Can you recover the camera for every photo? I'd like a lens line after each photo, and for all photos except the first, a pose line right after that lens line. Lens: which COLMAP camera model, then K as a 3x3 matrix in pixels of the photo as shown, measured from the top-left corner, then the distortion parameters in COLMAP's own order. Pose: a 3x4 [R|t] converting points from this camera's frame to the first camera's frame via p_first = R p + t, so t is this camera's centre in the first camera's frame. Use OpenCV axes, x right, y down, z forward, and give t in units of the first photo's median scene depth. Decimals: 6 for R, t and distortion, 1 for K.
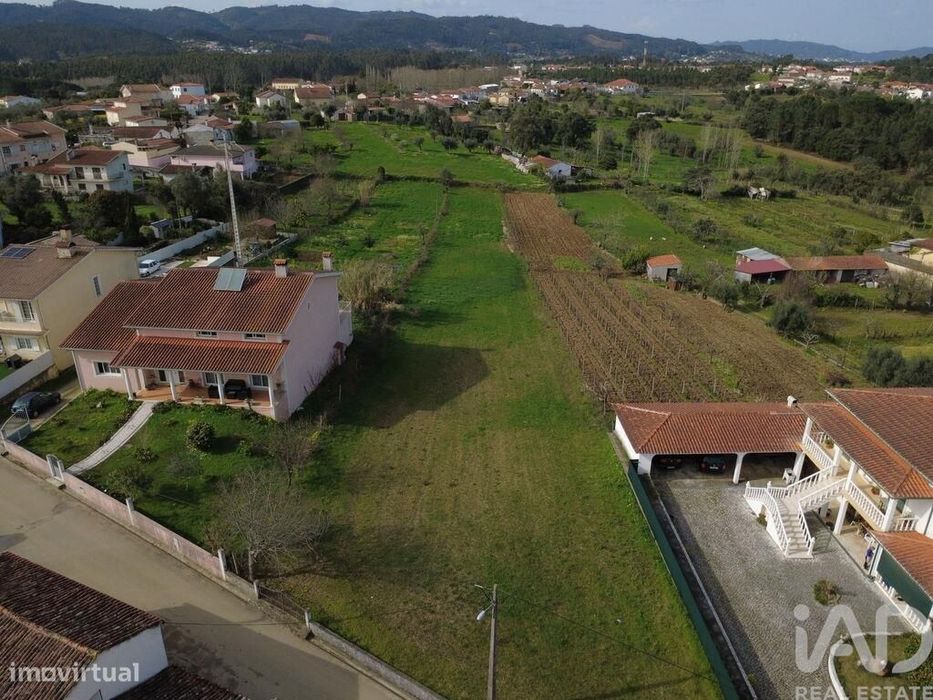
lens RADIAL K [[676.4, 0, 466.5], [0, 676.4, 350.0], [0, 0, 1]] dist [0.000521, 0.002656]
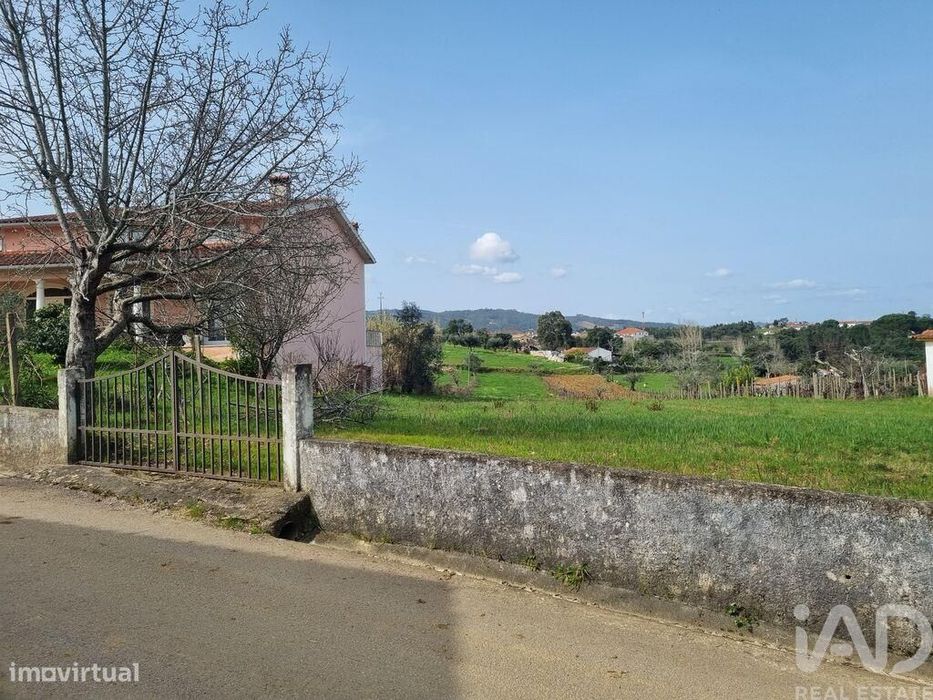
lens RADIAL K [[696.7, 0, 474.4], [0, 696.7, 348.1], [0, 0, 1]] dist [0.044444, -0.002115]
pose [[0.999344, -0.034913, 0.009623, -0.061597], [0.035851, 0.916203, -0.399108, 0.150595], [0.005117, 0.399191, 0.916854, 0.269526]]
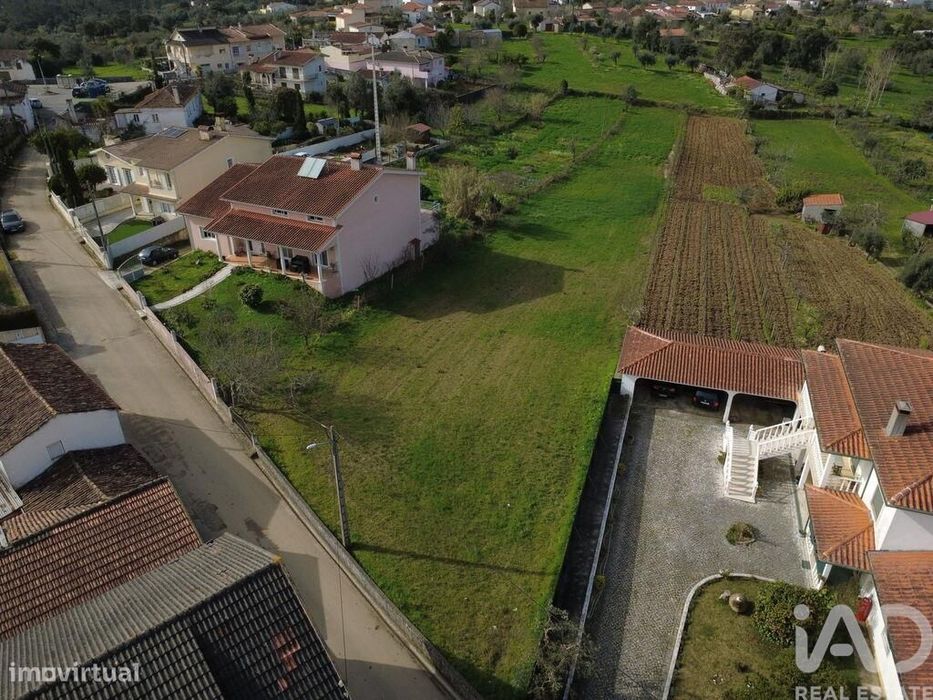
lens RADIAL K [[676.4, 0, 466.5], [0, 676.4, 350.0], [0, 0, 1]] dist [0.000521, 0.002656]
pose [[0.942274, 0.161796, -0.293158, 0.151114], [-0.128849, 0.983298, 0.128541, 0.009072], [0.309059, -0.083348, 0.947383, -0.008007]]
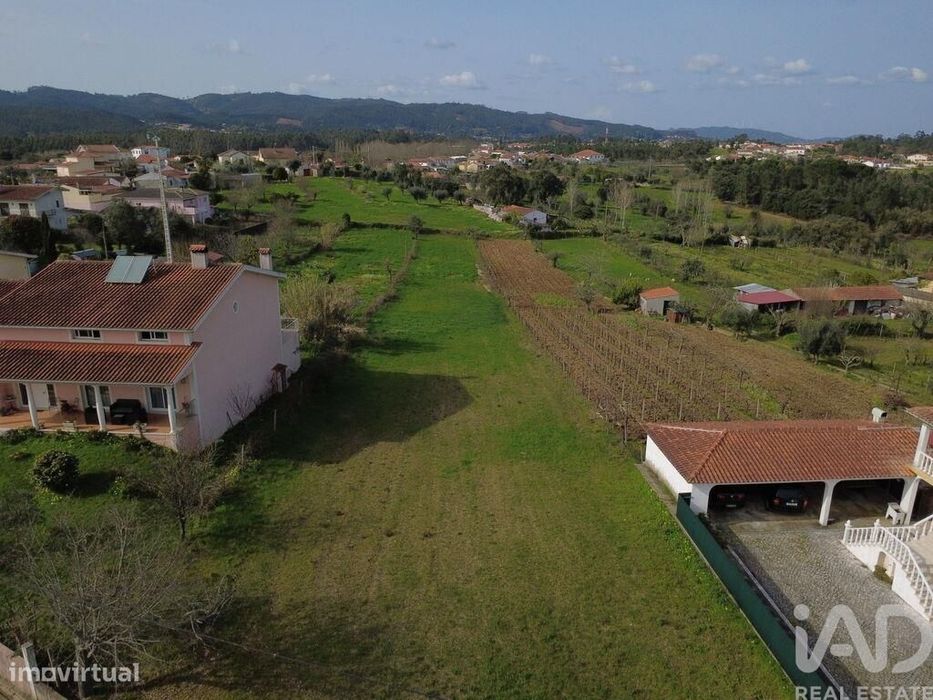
lens RADIAL K [[676.4, 0, 466.5], [0, 676.4, 350.0], [0, 0, 1]] dist [0.000521, 0.002656]
pose [[0.998970, -0.011355, 0.043927, -0.004278], [0.016162, 0.993725, -0.110681, 0.040936], [-0.042394, 0.111277, 0.992885, 0.135846]]
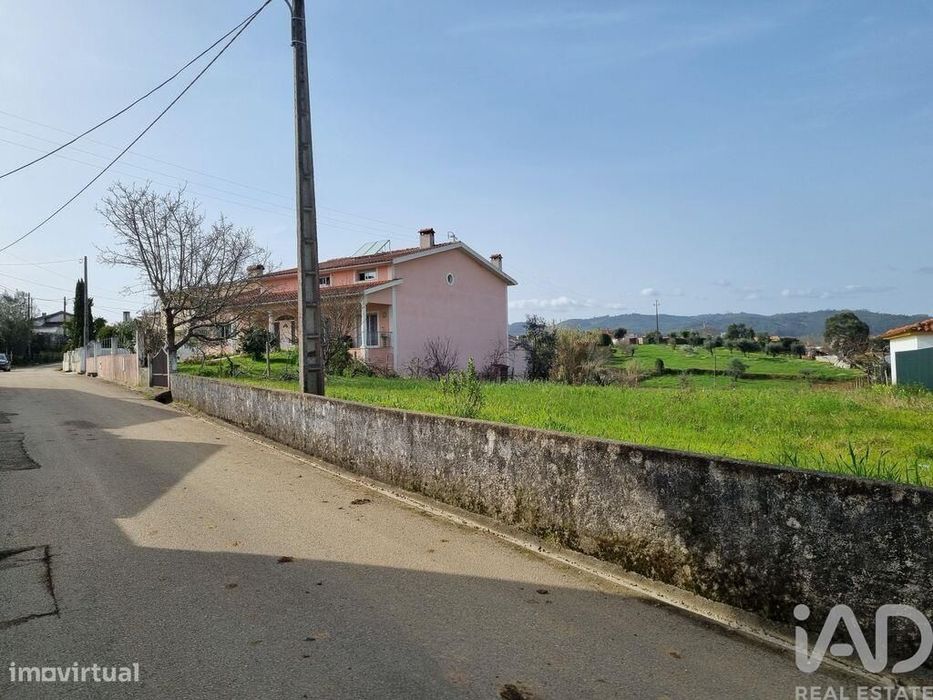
lens RADIAL K [[698.3, 0, 470.5], [0, 698.3, 350.7], [0, 0, 1]] dist [0.068691, -0.049968]
pose [[0.902103, -0.042200, -0.429452, 0.083783], [-0.138821, 0.913922, -0.381412, 0.189427], [0.408581, 0.403690, 0.818594, 0.201182]]
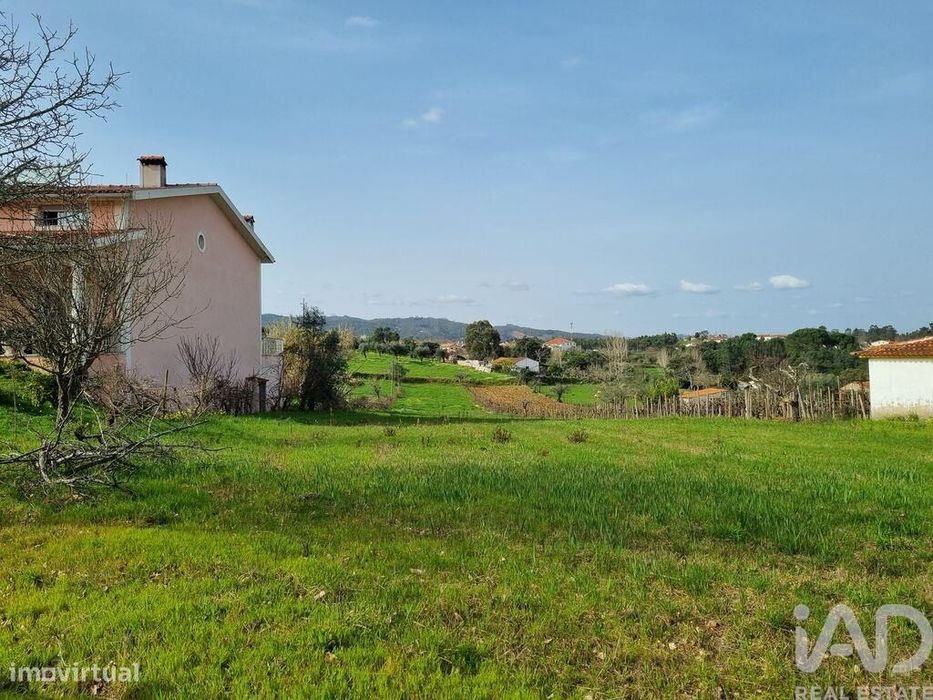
lens RADIAL K [[698.3, 0, 470.5], [0, 698.3, 350.7], [0, 0, 1]] dist [0.068691, -0.049968]
pose [[0.994342, -0.023743, 0.103541, -0.050431], [0.063712, 0.913227, -0.402439, 0.134830], [-0.085001, 0.406759, 0.909572, 0.302808]]
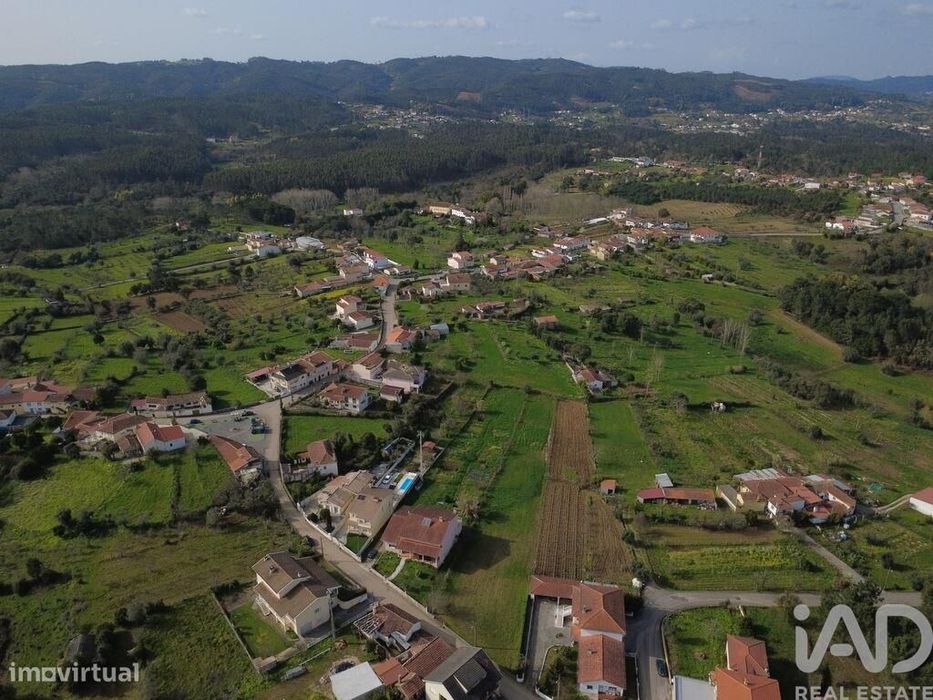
lens RADIAL K [[676.4, 0, 466.5], [0, 676.4, 350.0], [0, 0, 1]] dist [0.000521, 0.002656]
pose [[0.979323, 0.070243, -0.189716, 0.242378], [-0.077229, 0.996572, -0.029671, -0.490591], [0.186981, 0.043709, 0.981391, -1.308195]]
